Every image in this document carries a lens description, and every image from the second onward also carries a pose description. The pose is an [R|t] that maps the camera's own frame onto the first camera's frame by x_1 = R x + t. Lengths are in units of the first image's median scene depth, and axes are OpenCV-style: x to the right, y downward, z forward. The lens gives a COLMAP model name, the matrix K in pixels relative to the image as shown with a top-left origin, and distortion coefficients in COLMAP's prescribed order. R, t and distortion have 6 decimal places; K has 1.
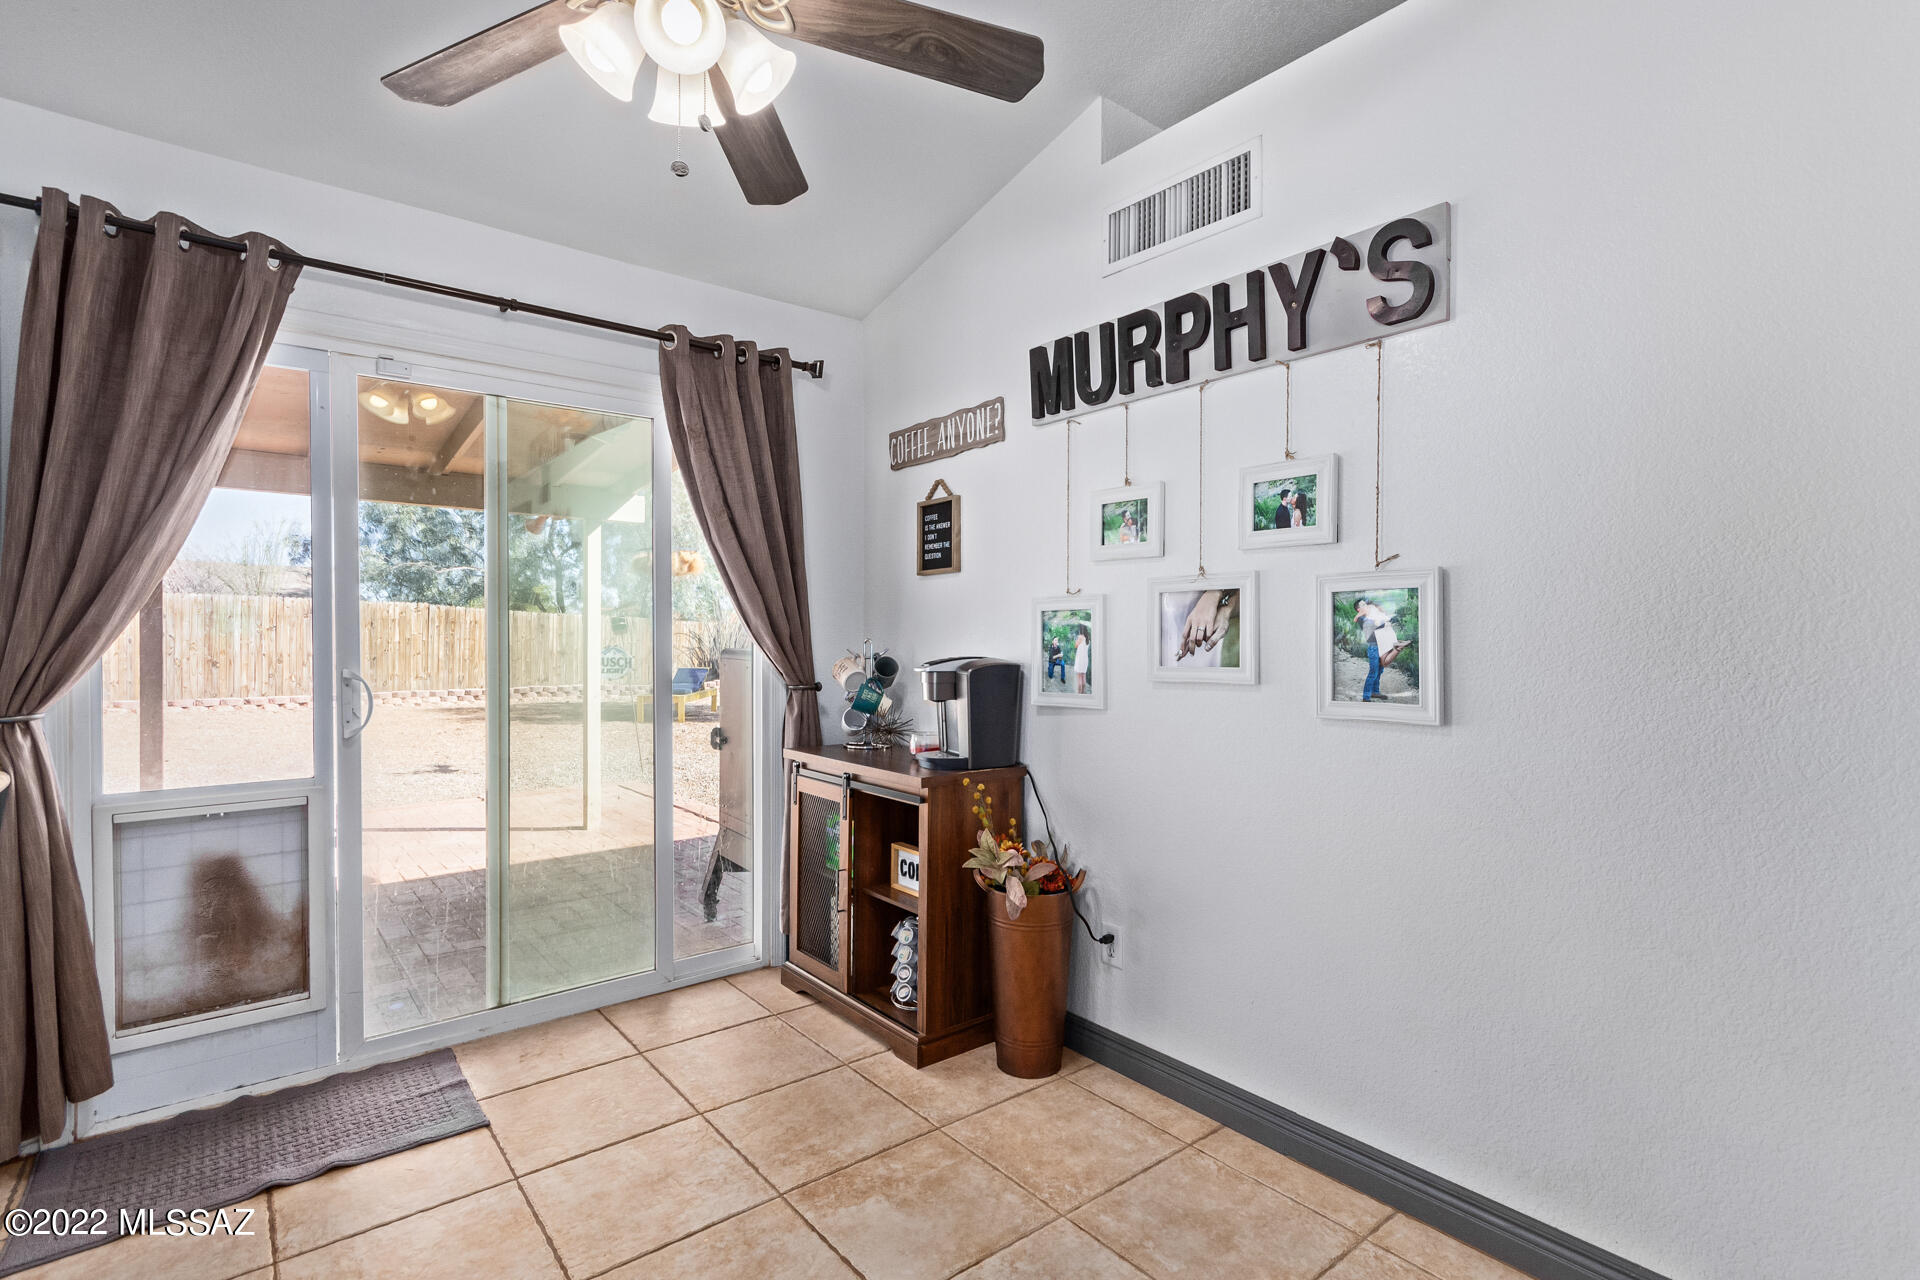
lens RADIAL K [[914.8, 0, 960.0], [0, 914.8, 640.0], [0, 0, 1]] dist [-0.001069, -0.000004]
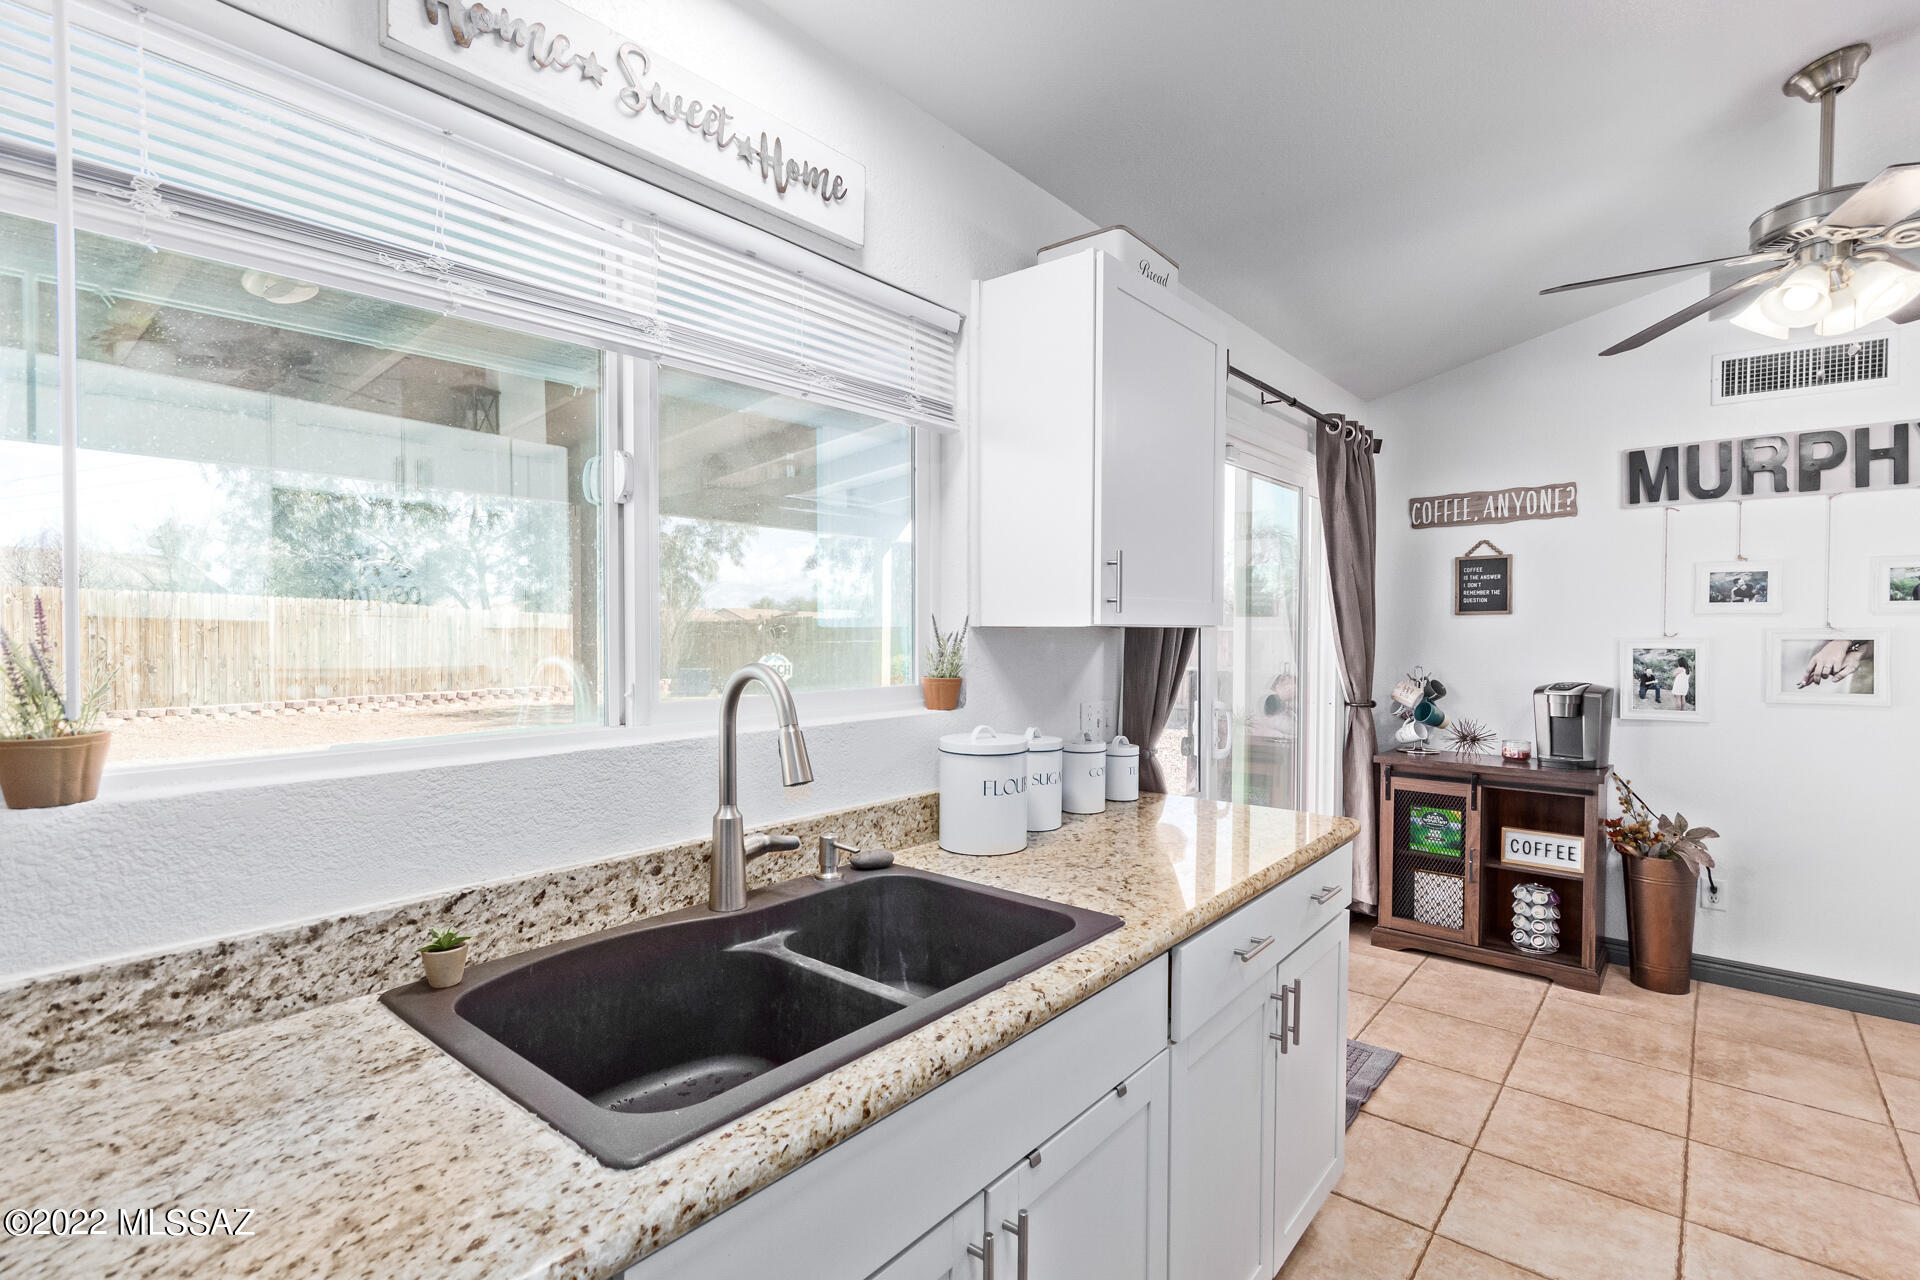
lens RADIAL K [[903.8, 0, 960.0], [0, 903.8, 640.0], [0, 0, 1]] dist [0.004493, 0.000033]
pose [[0.982208, -0.001053, 0.187796, -1.066819], [-0.000429, 0.999969, 0.007847, -0.051162], [-0.187798, -0.007788, 0.982177, -0.107025]]
